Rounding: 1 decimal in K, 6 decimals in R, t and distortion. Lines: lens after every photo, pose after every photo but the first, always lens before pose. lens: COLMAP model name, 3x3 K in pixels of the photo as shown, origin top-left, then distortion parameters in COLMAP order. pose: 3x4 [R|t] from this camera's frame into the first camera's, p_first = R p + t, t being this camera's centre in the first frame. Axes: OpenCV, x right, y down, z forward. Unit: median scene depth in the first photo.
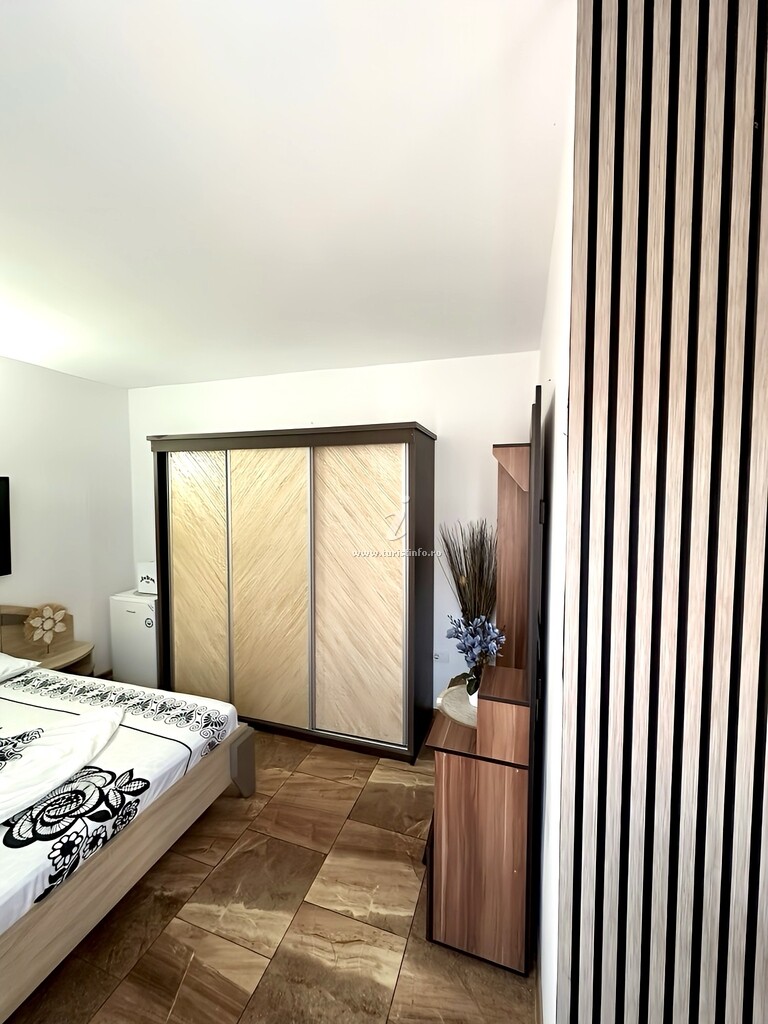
lens RADIAL K [[410.7, 0, 377.5], [0, 410.7, 512.0], [0, 0, 1]] dist [-0.002527, 0.000755]
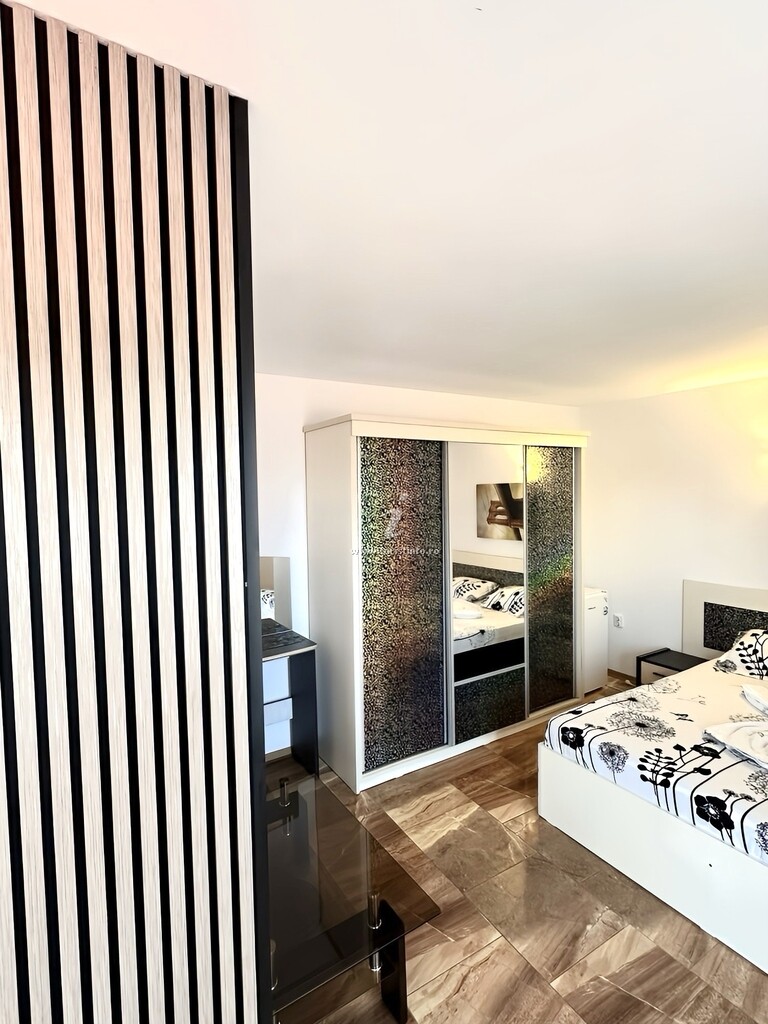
lens RADIAL K [[496.6, 0, 381.9], [0, 496.6, 511.2], [0, 0, 1]] dist [-0.003984, 0.000460]
pose [[0.646842, -0.040742, 0.761535, -1.296305], [0.056677, 0.998379, 0.005272, -0.024811], [-0.760515, 0.039751, 0.648103, 0.487229]]
